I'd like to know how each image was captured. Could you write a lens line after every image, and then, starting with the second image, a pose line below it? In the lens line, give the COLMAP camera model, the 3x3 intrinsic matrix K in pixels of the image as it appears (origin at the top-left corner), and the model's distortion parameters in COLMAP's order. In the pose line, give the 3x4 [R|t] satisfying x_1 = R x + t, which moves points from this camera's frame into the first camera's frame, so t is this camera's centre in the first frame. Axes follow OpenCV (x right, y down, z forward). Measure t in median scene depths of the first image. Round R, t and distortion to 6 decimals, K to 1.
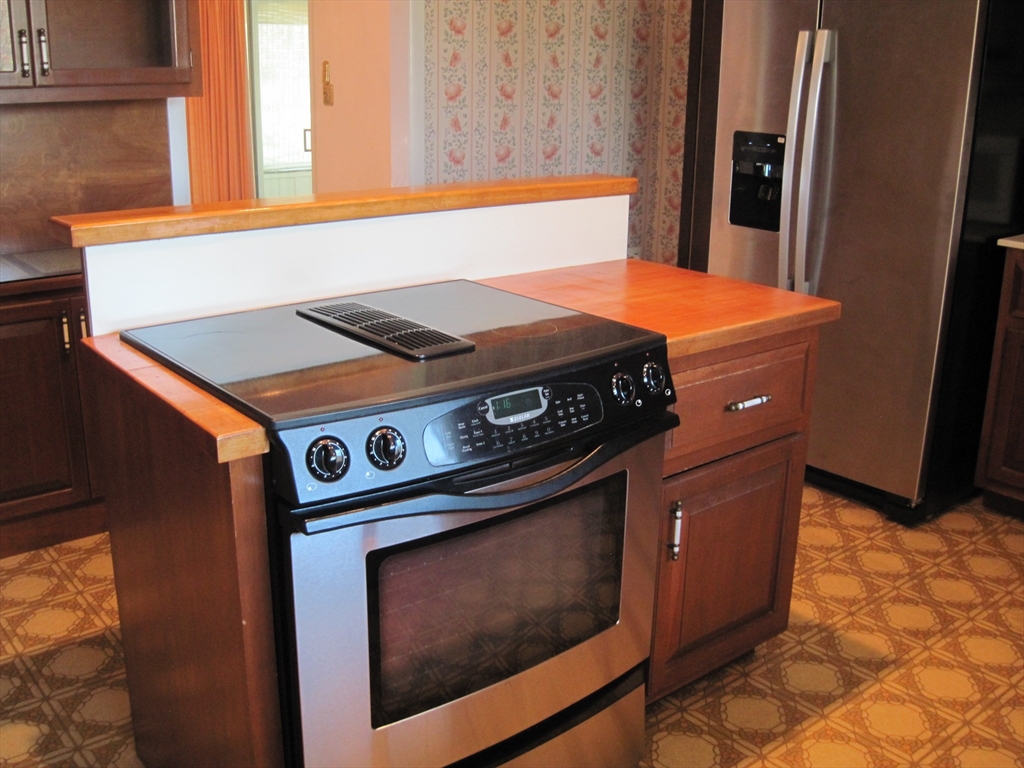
lens RADIAL K [[1029.2, 0, 507.6], [0, 1029.2, 378.2], [0, 0, 1]] dist [-0.105621, 0.000000]
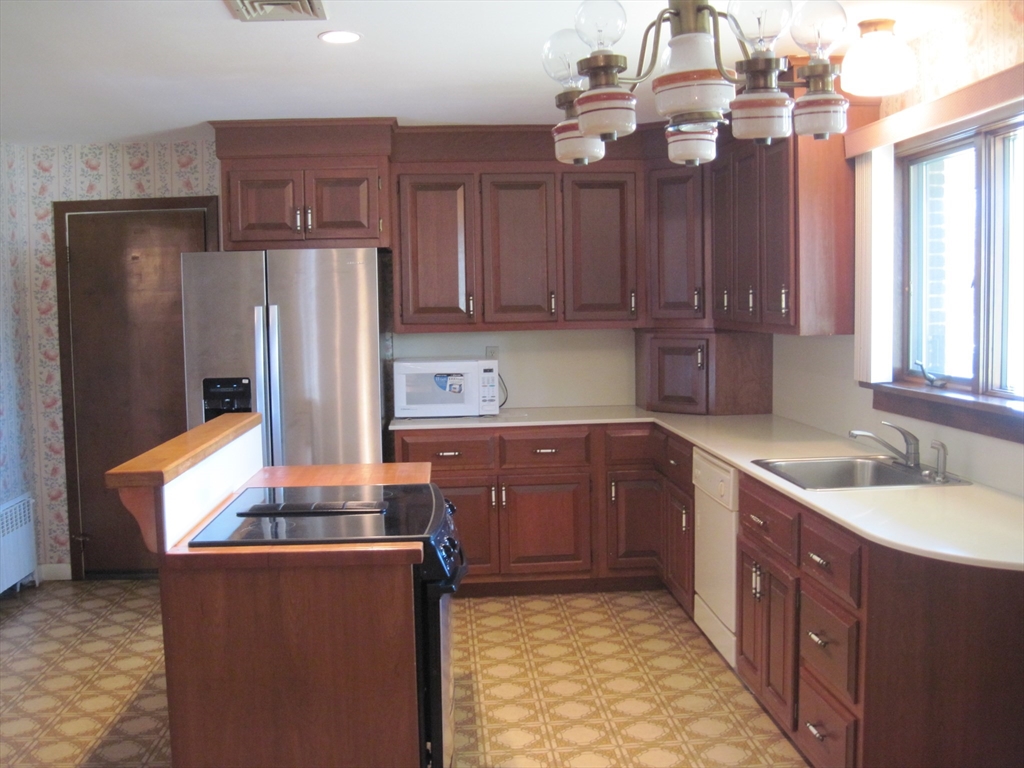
lens RADIAL K [[1029.2, 0, 509.5], [0, 1029.2, 378.4], [0, 0, 1]] dist [-0.105621, 0.000000]
pose [[0.575742, -0.082838, 0.813424, -0.305332], [0.265816, 0.959776, -0.090402, -0.004924], [-0.773216, 0.268270, 0.574603, -0.048861]]
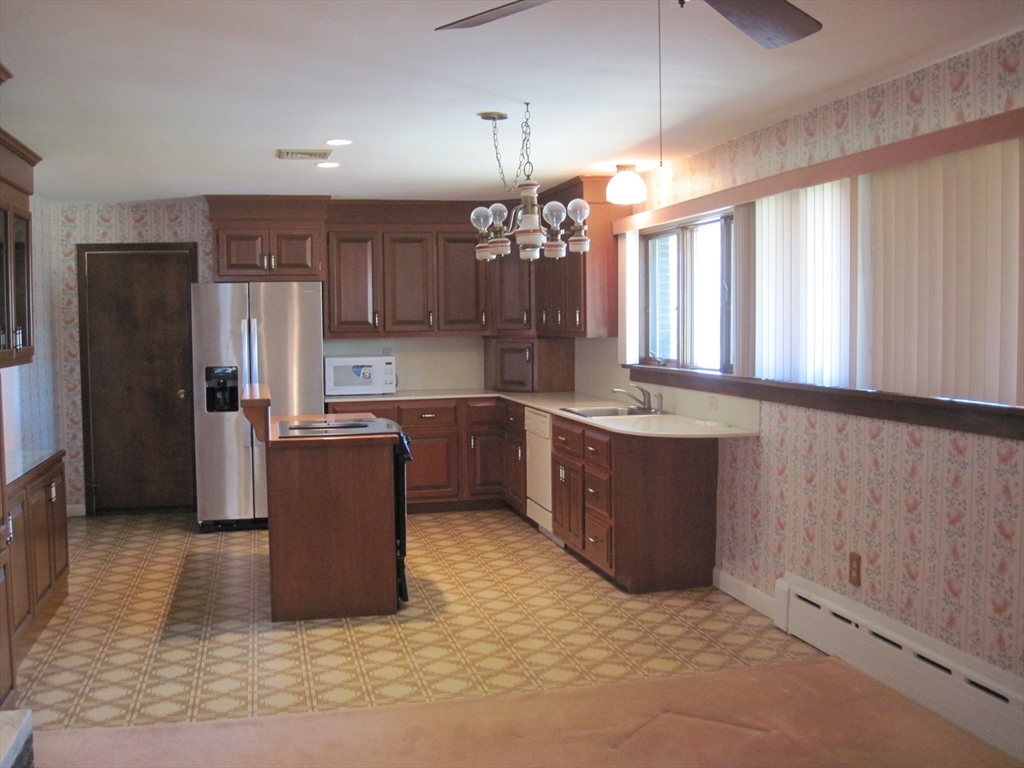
lens RADIAL K [[1029.2, 0, 502.4], [0, 1029.2, 378.3], [0, 0, 1]] dist [-0.105621, 0.000000]
pose [[0.432453, -0.069986, 0.898936, -0.642522], [0.282689, 0.957240, -0.061468, 0.035328], [-0.856196, 0.280701, 0.433746, -0.188978]]
